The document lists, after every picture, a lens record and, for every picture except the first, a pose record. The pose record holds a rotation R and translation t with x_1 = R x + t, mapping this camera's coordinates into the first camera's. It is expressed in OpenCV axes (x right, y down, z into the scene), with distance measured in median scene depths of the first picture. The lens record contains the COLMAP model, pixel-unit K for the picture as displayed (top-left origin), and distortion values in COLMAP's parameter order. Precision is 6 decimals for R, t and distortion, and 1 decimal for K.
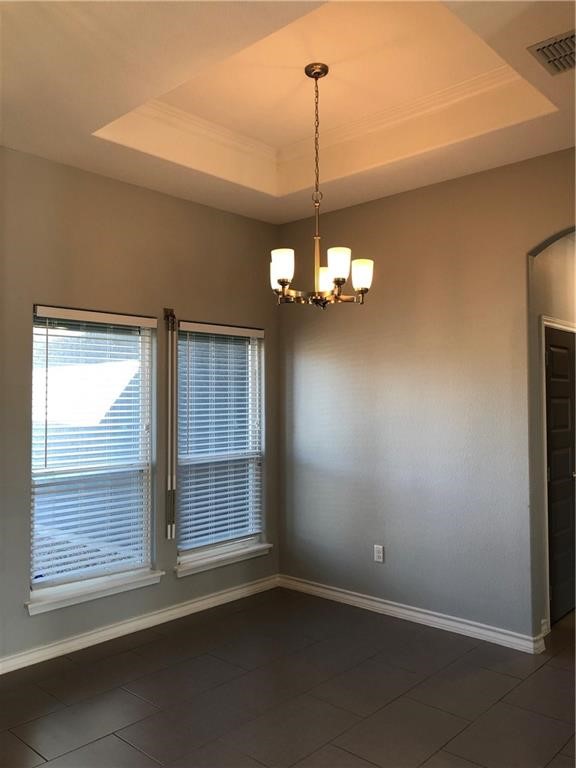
lens RADIAL K [[627.9, 0, 270.5], [0, 627.9, 383.0], [0, 0, 1]] dist [0.099810, -0.170243]
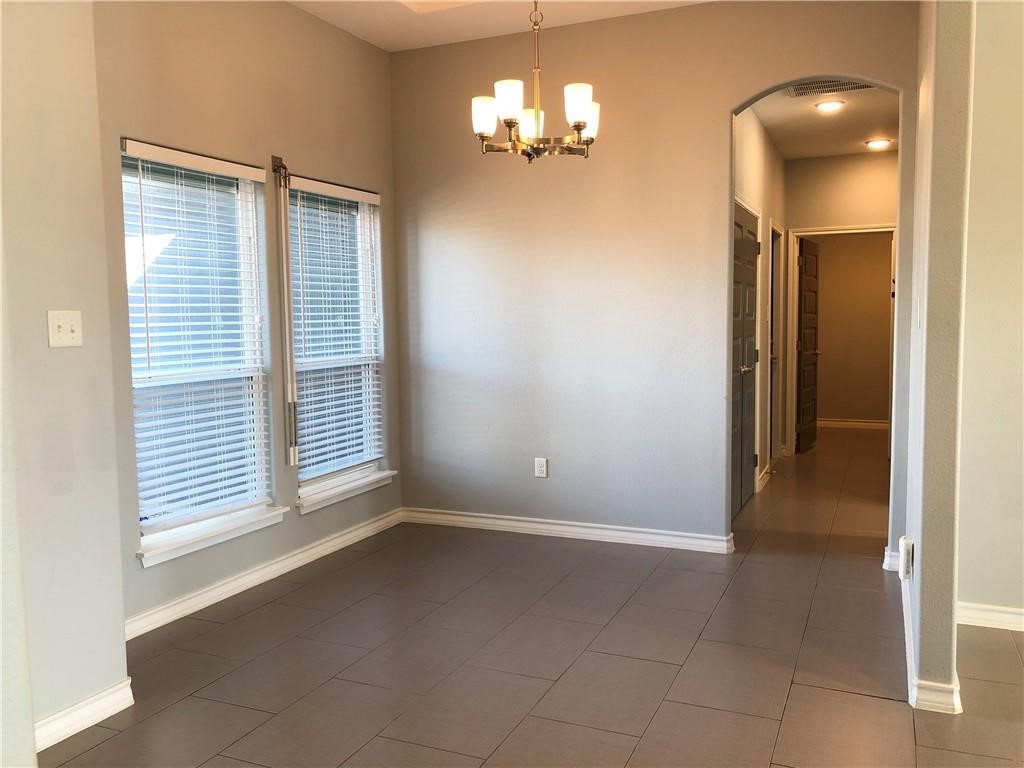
lens RADIAL K [[832.6, 0, 512.0], [0, 832.6, 384.0], [0, 0, 1]] dist [0.106766, -0.389539]
pose [[0.948600, -0.034354, 0.314609, -0.213525], [-0.001827, 0.993480, 0.113994, 0.031373], [-0.316474, -0.108709, 0.942352, -0.025082]]
